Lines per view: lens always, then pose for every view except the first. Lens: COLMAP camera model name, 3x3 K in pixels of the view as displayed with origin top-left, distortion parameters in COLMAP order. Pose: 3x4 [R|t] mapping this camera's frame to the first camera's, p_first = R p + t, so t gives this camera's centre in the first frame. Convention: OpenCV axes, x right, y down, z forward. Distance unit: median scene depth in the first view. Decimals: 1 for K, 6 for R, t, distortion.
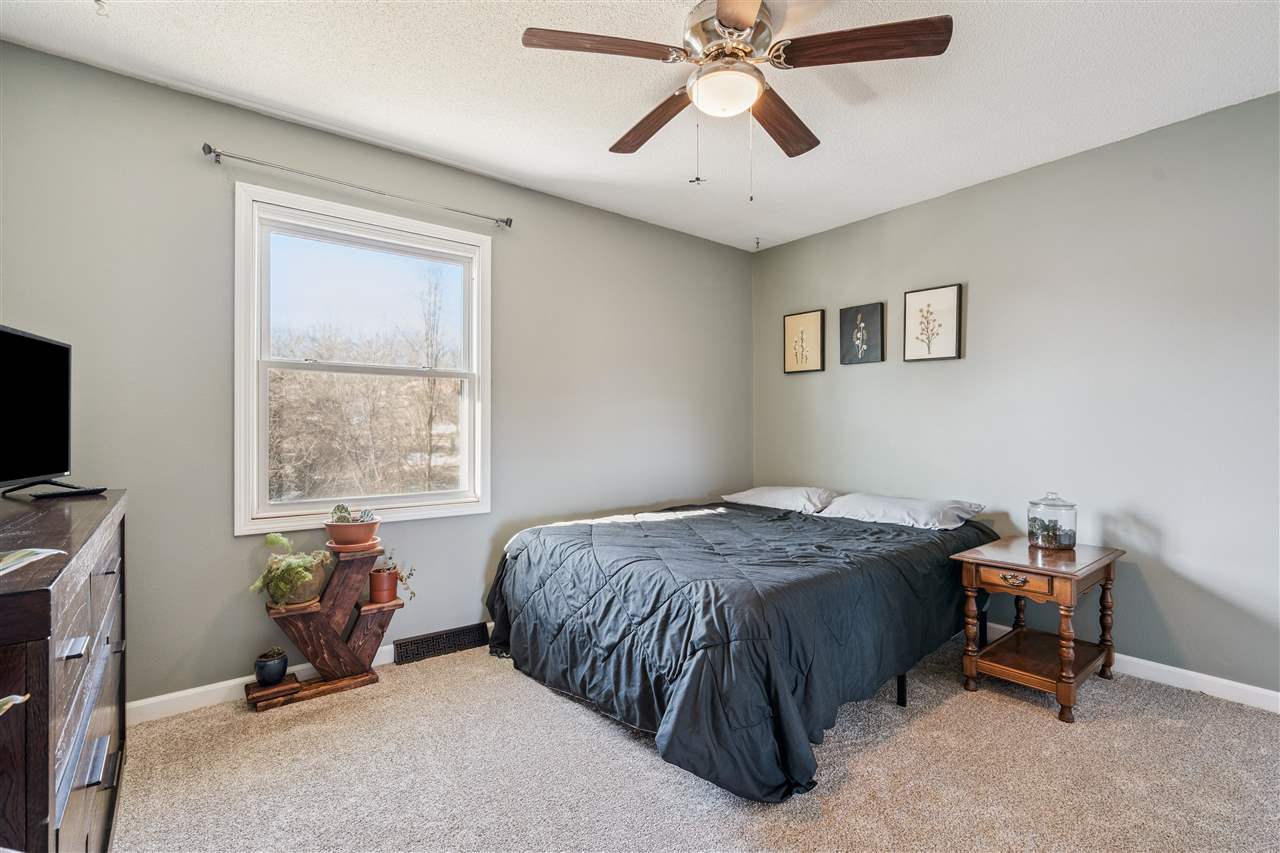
lens RADIAL K [[580.9, 0, 643.5], [0, 580.9, 431.5], [0, 0, 1]] dist [0.001367, 0.000651]
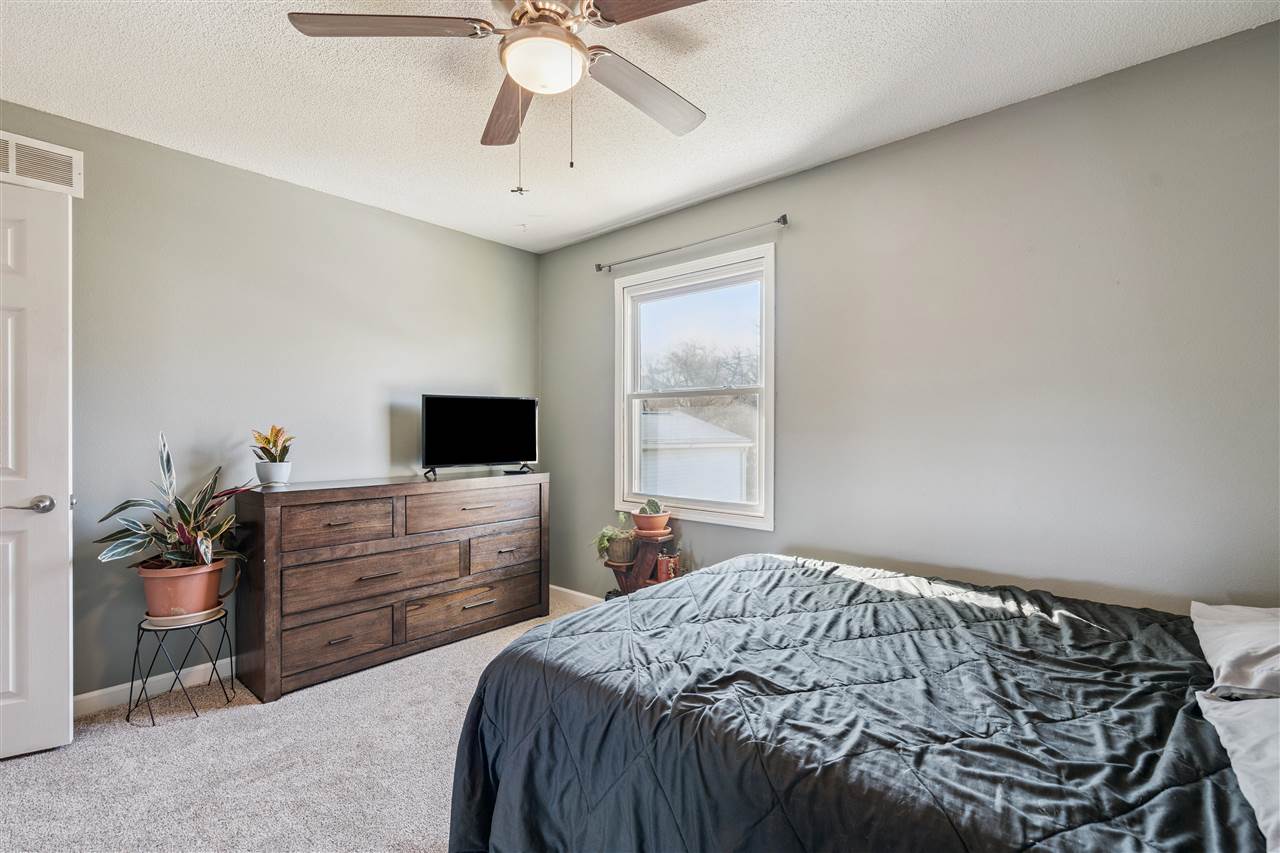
lens RADIAL K [[580.9, 0, 643.5], [0, 580.9, 431.5], [0, 0, 1]] dist [0.001367, 0.000651]
pose [[0.183641, 0.001165, -0.982993, 0.707113], [-0.003963, 0.999992, 0.000445, -0.026988], [0.982985, 0.003814, 0.183644, 0.686340]]
